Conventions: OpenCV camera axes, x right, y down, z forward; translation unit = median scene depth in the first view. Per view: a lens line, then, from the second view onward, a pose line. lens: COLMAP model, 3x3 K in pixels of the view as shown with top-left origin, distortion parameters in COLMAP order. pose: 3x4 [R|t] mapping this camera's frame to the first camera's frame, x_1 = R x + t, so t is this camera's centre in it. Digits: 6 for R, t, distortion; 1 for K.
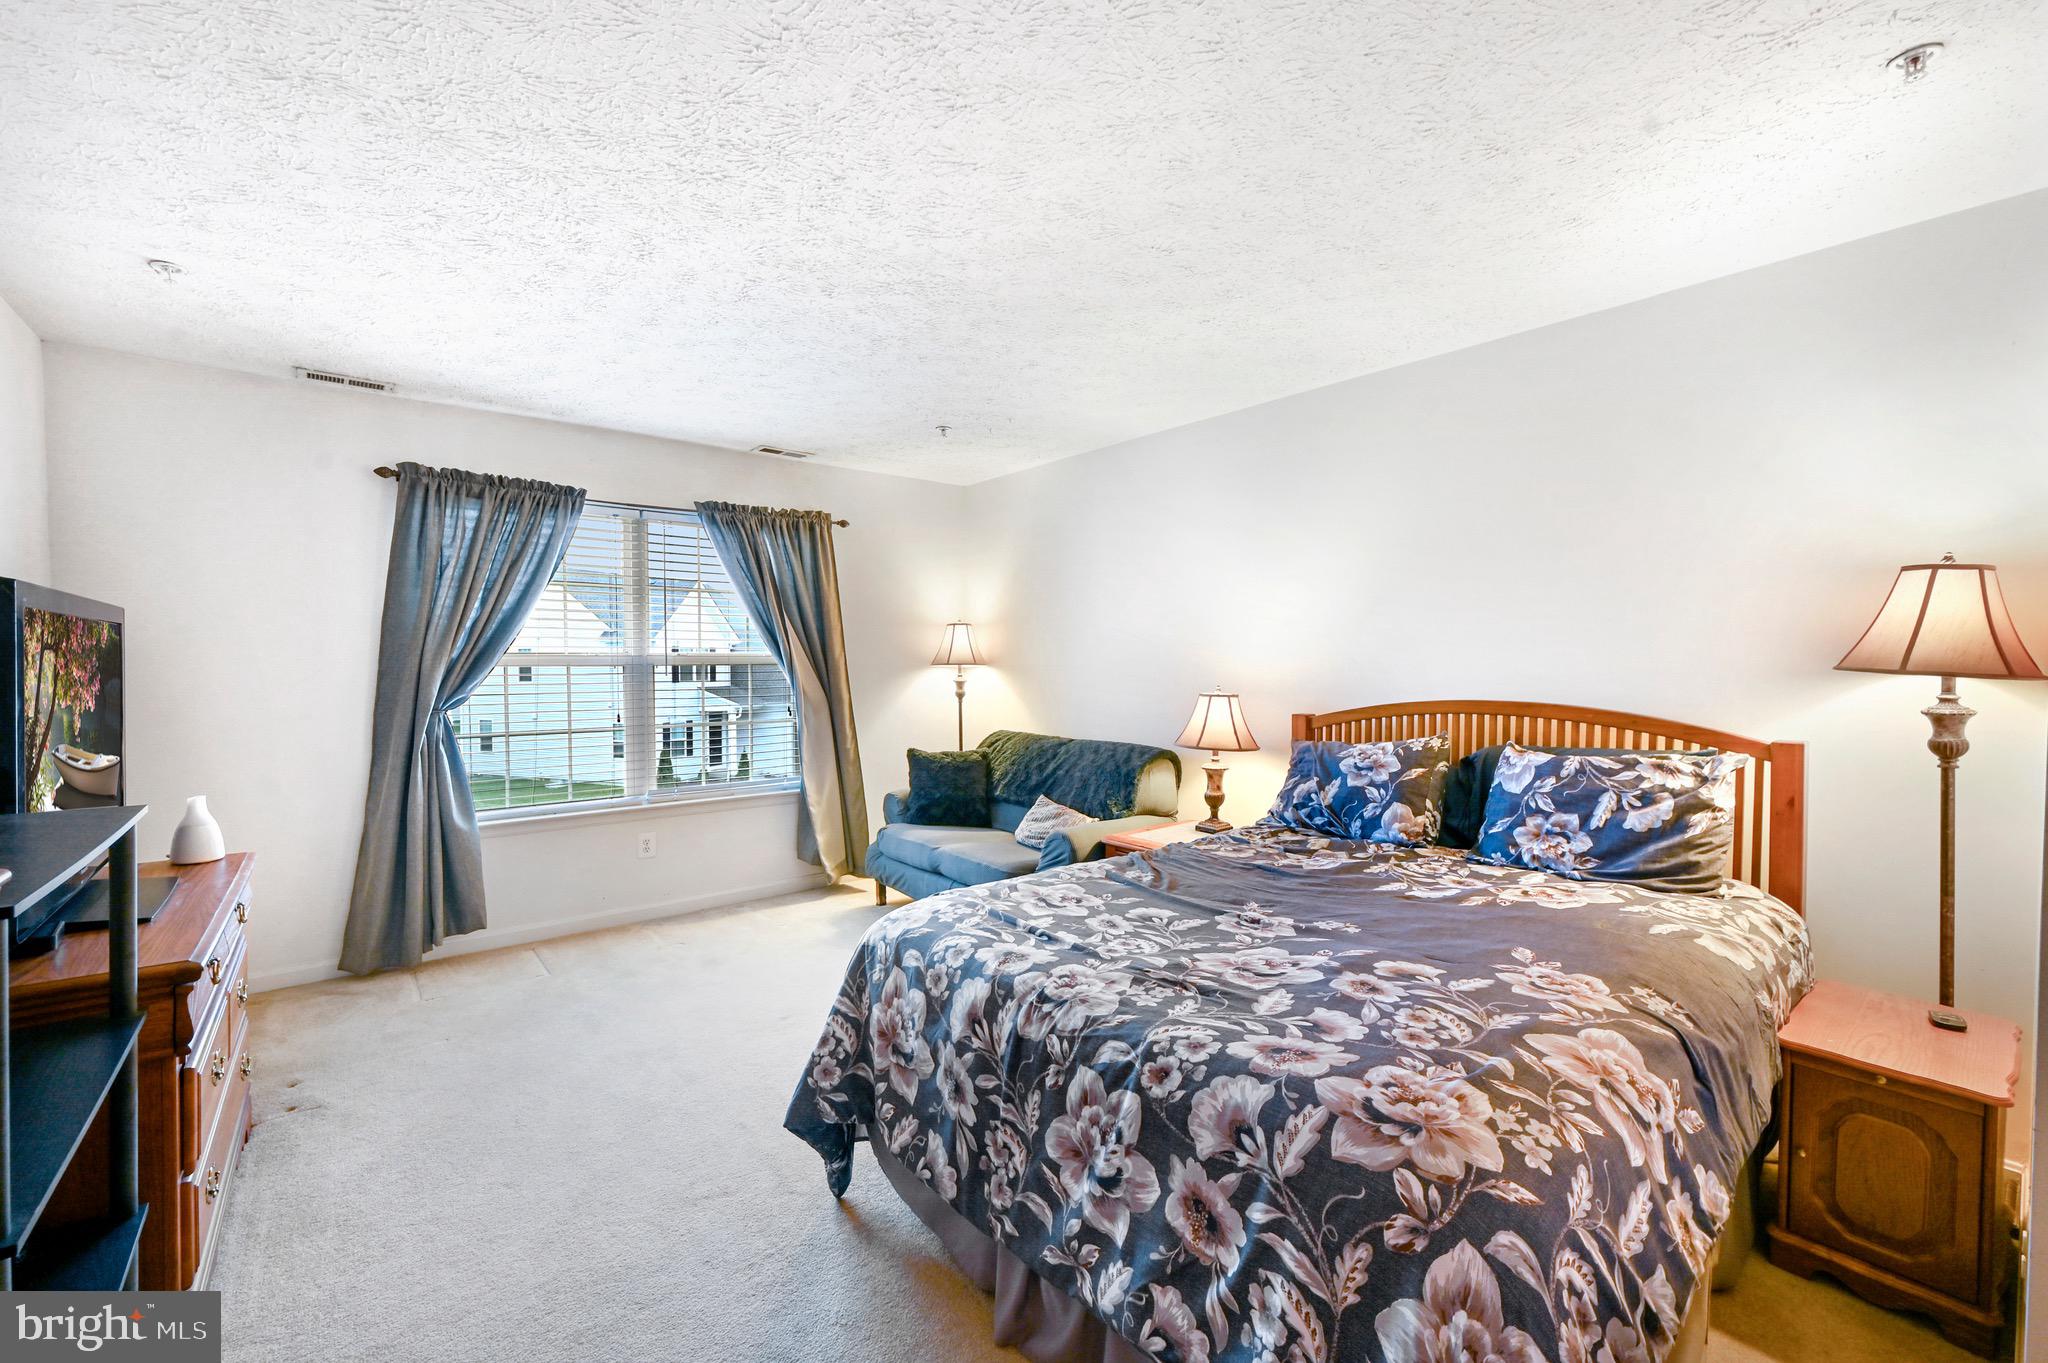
lens RADIAL K [[877.9, 0, 1027.0], [0, 877.9, 666.1], [0, 0, 1]] dist [0.001033, 0.000106]
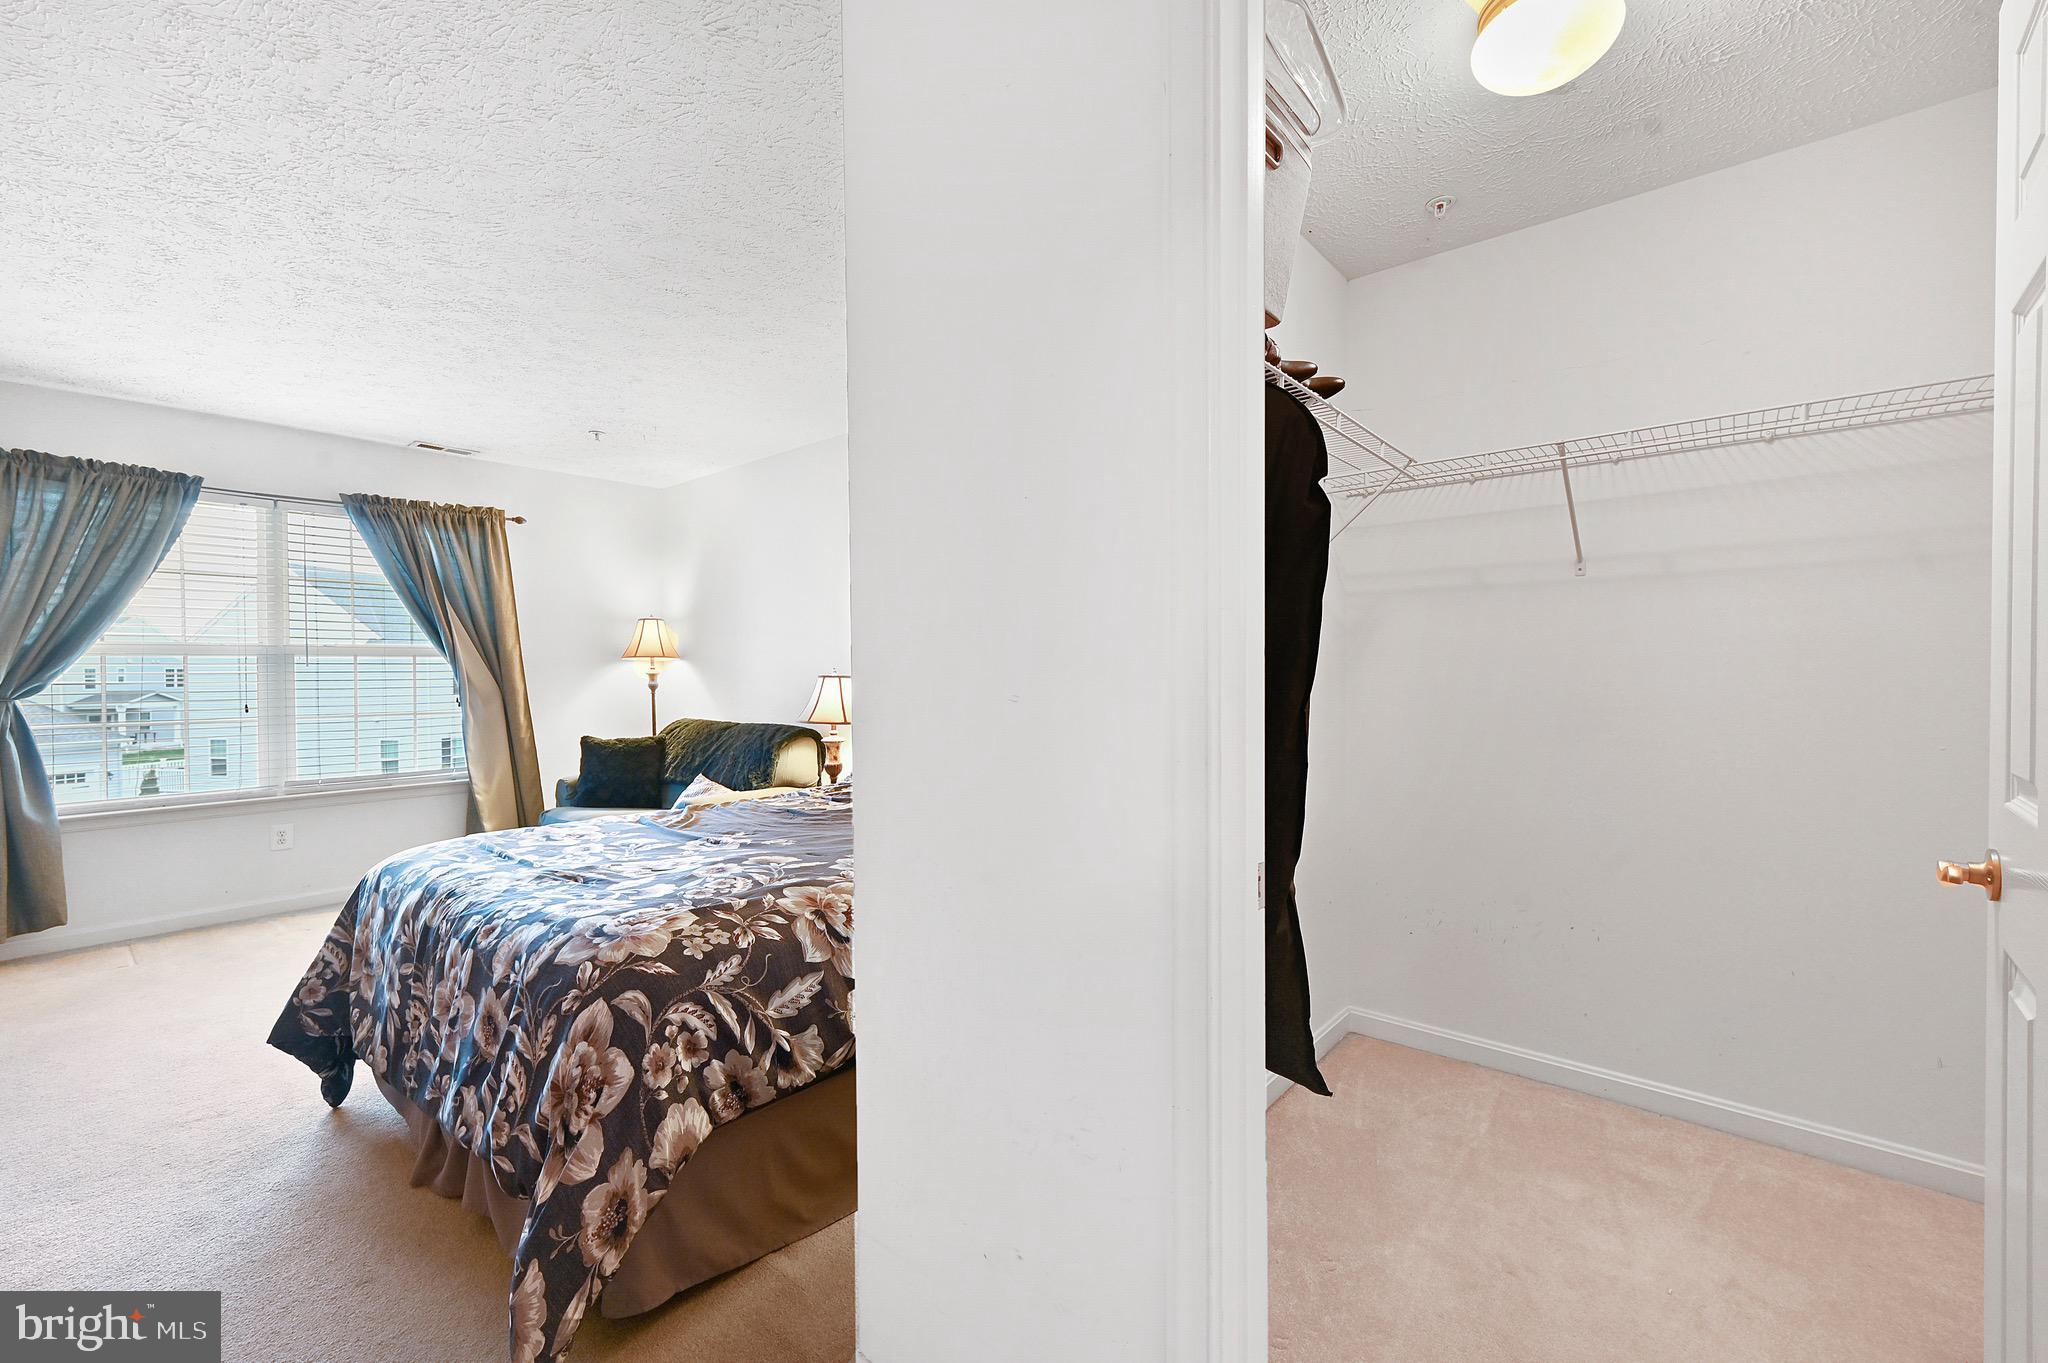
lens RADIAL K [[861.0, 0, 1020.3], [0, 861.0, 656.5], [0, 0, 1]] dist [0.003227, 0.000376]
pose [[0.981077, -0.003372, 0.193587, 0.238802], [0.007273, 0.999785, -0.019444, 0.030477], [-0.193479, 0.020484, 0.980890, -0.147132]]
